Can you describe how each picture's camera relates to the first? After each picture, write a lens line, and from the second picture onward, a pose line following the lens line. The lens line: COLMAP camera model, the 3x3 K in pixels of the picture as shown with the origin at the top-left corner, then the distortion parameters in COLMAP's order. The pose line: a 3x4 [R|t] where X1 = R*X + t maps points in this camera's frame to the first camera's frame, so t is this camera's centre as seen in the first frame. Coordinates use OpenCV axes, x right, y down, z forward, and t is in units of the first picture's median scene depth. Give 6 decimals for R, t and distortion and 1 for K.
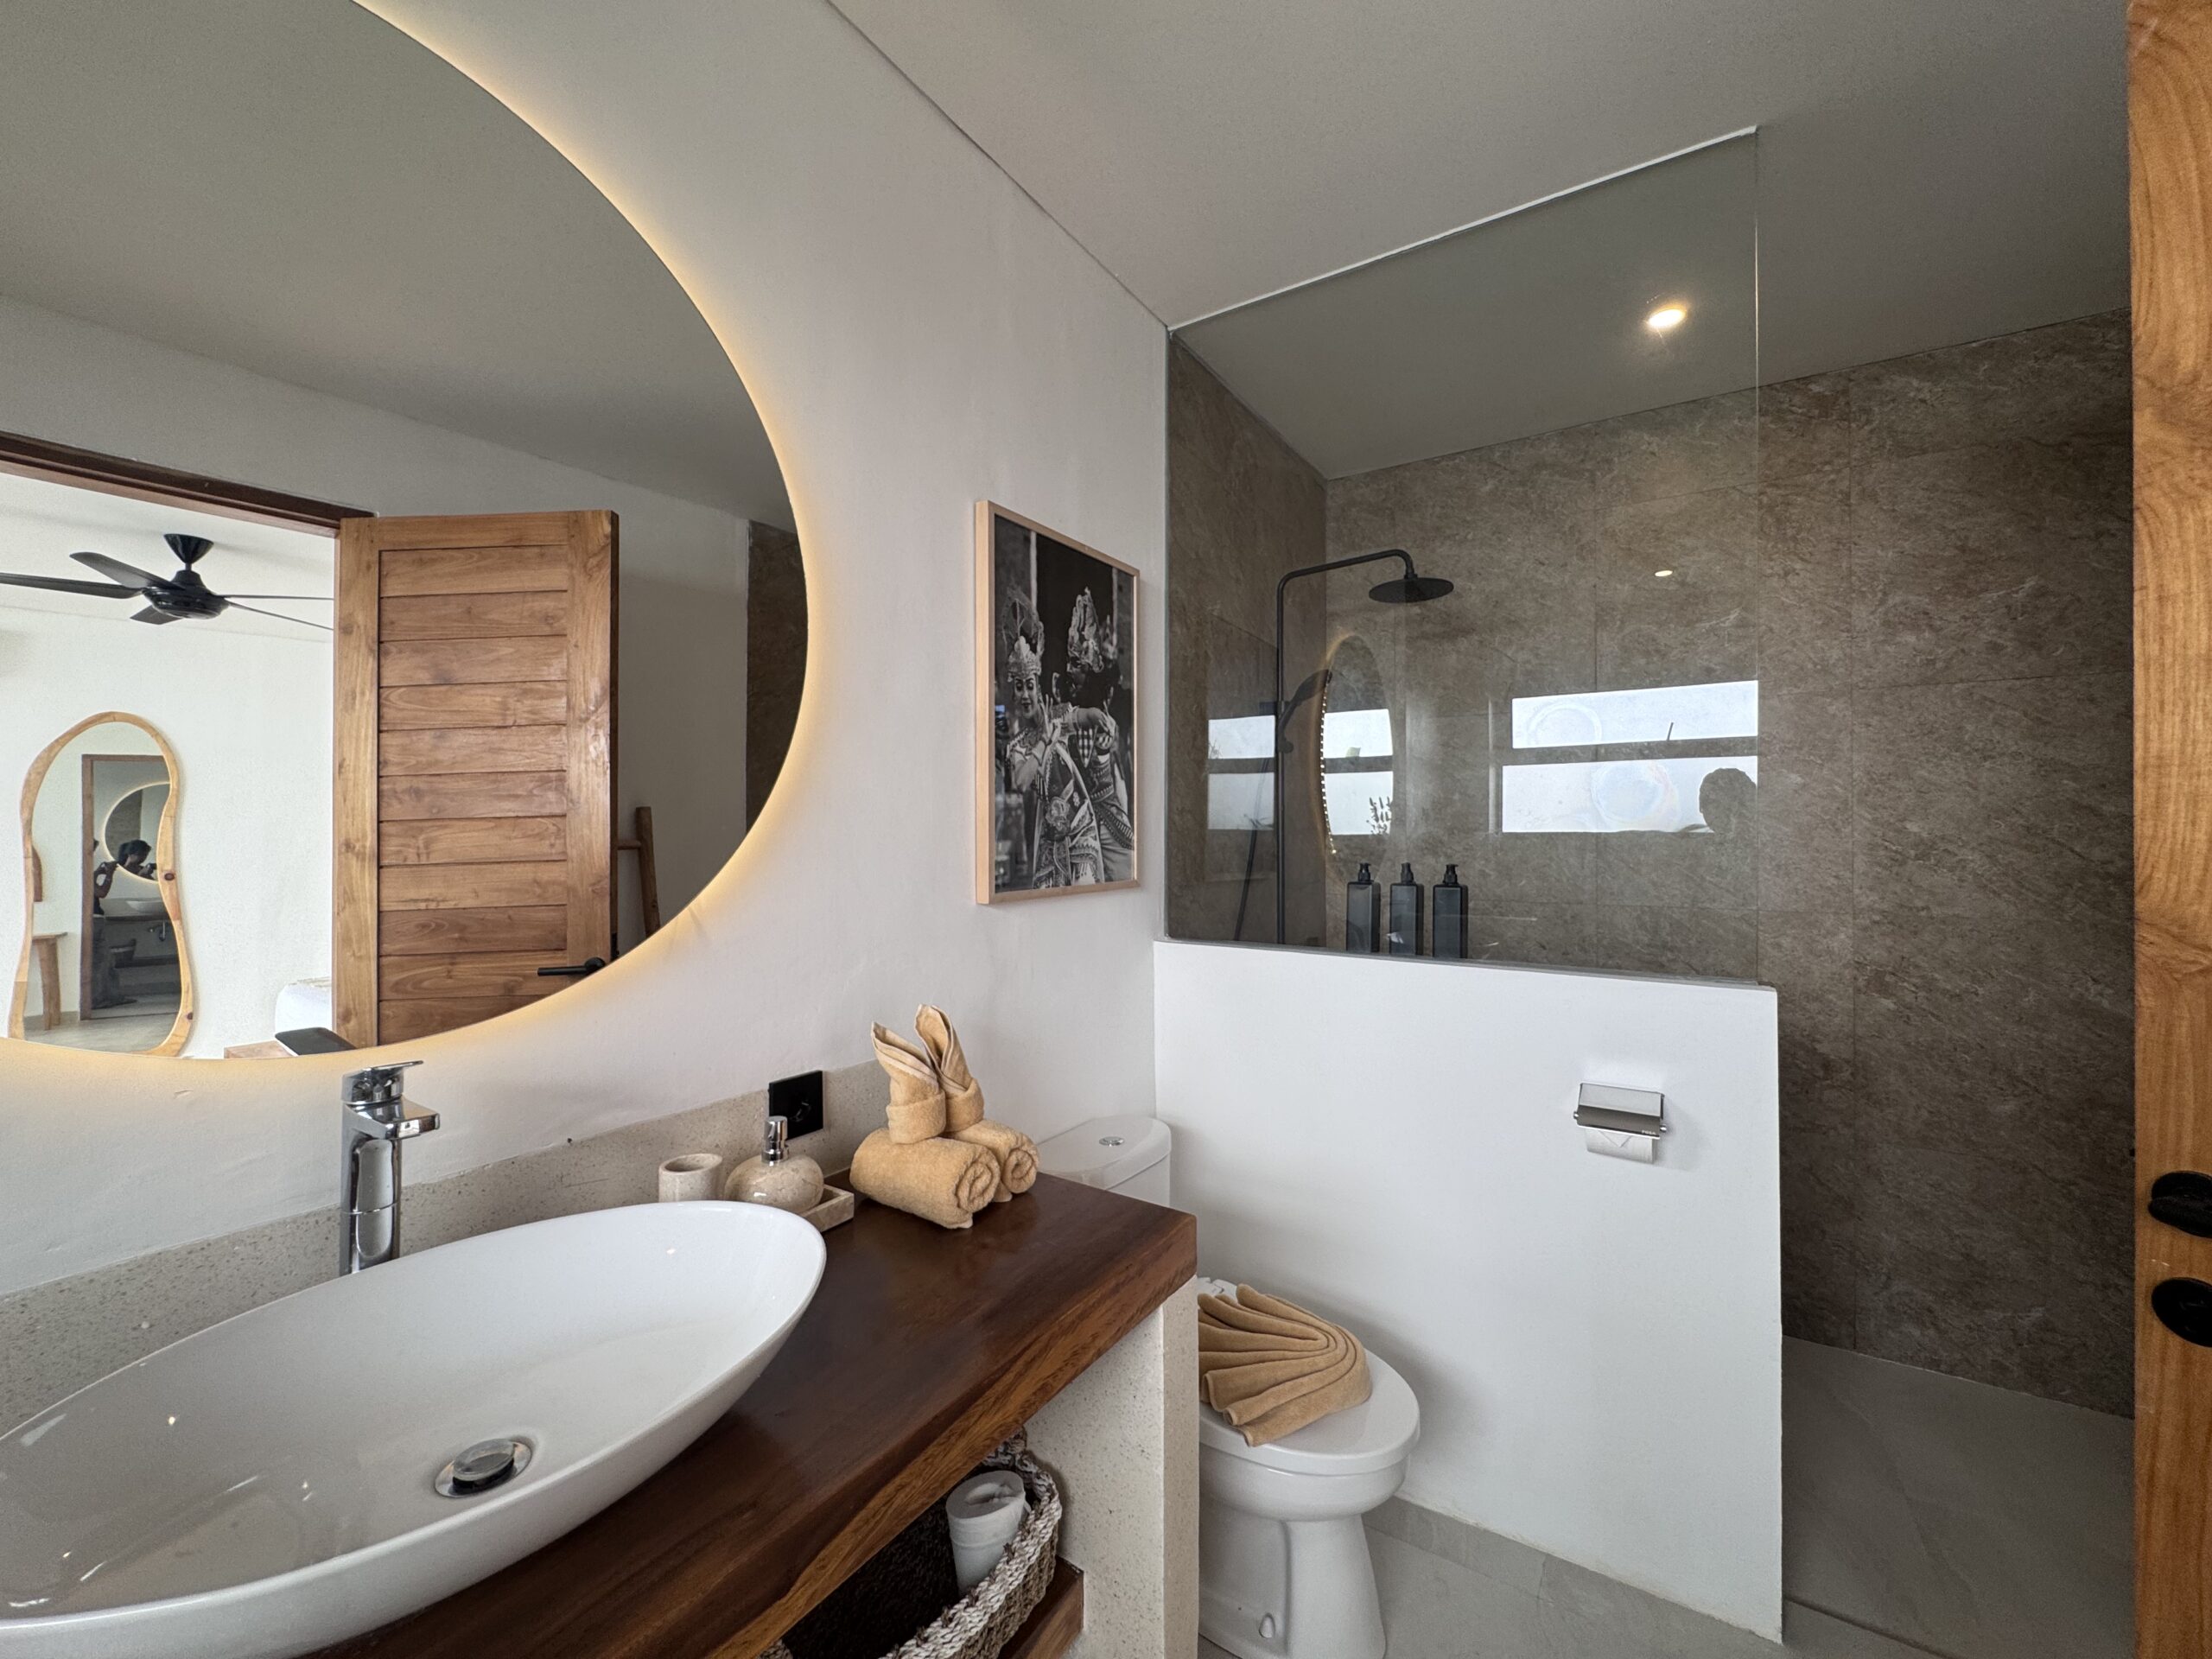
lens RADIAL K [[884.9, 0, 1104.2], [0, 884.9, 828.1], [0, 0, 1]] dist [-0.002096, 0.000113]
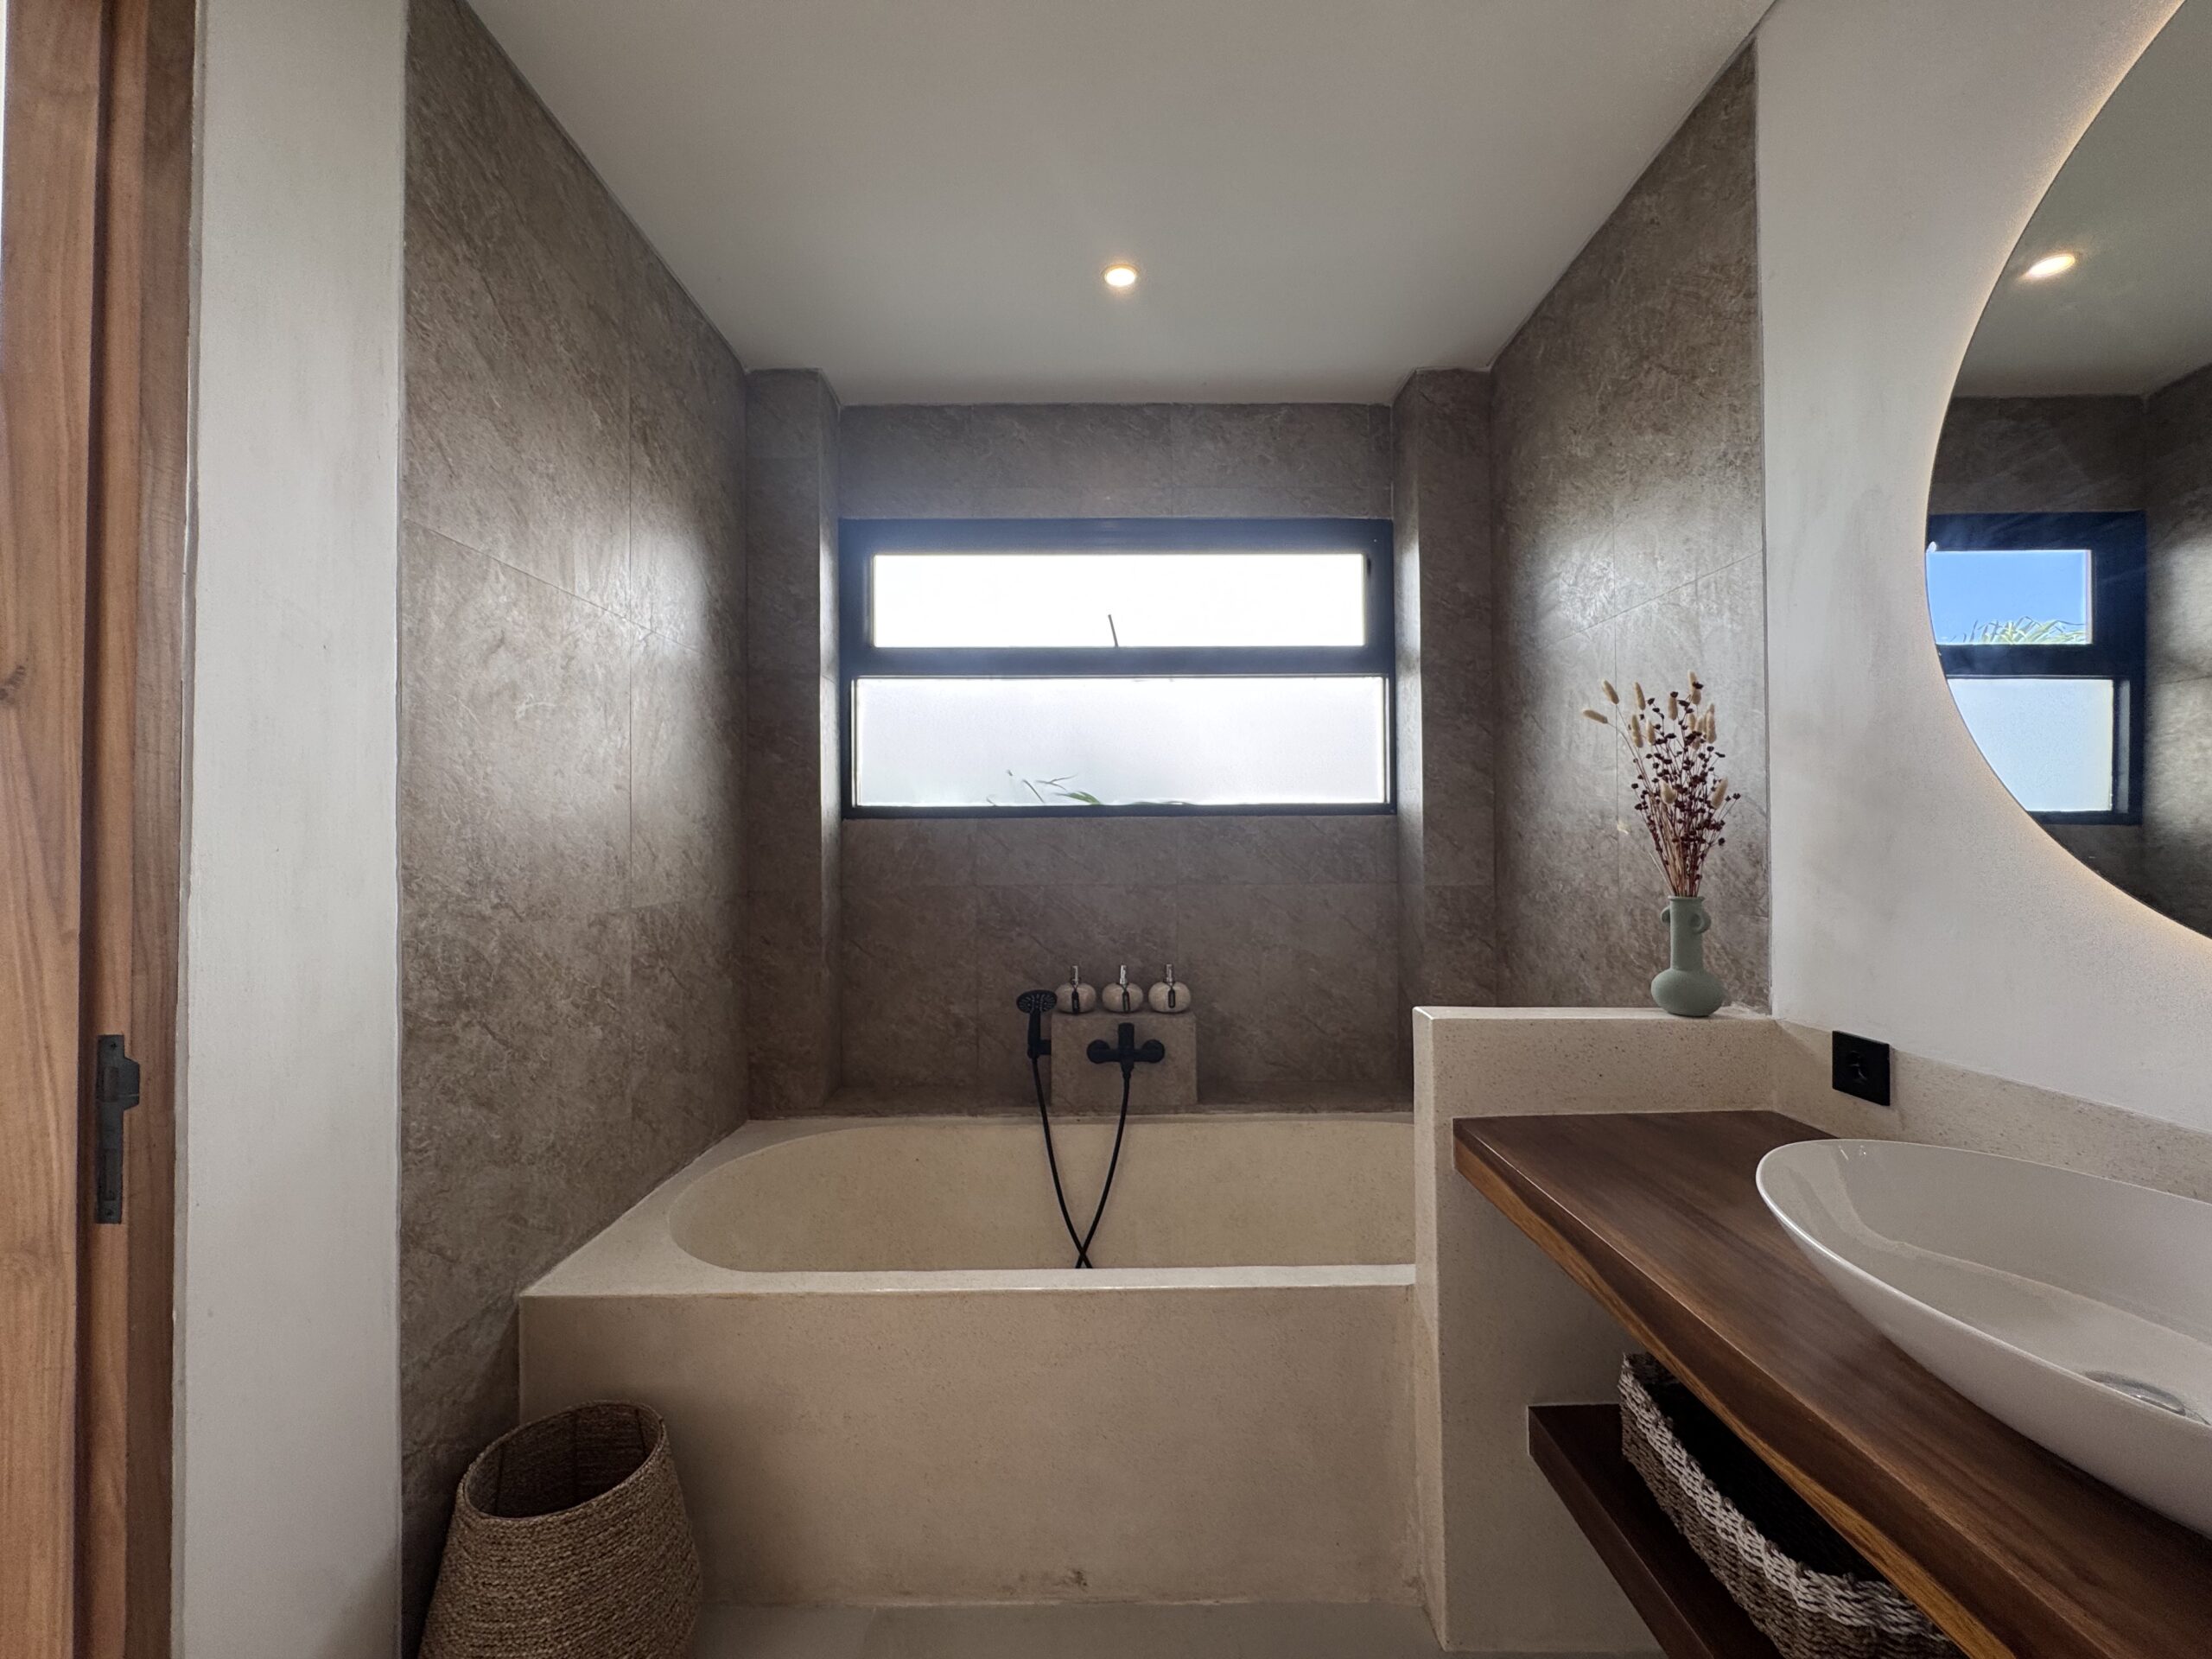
lens RADIAL K [[884.9, 0, 1104.2], [0, 884.9, 828.1], [0, 0, 1]] dist [-0.002096, 0.000113]
pose [[0.790424, -0.016026, 0.612351, 0.083557], [0.004986, 0.999793, 0.019731, 0.003496], [-0.612540, -0.012543, 0.790340, 0.167804]]
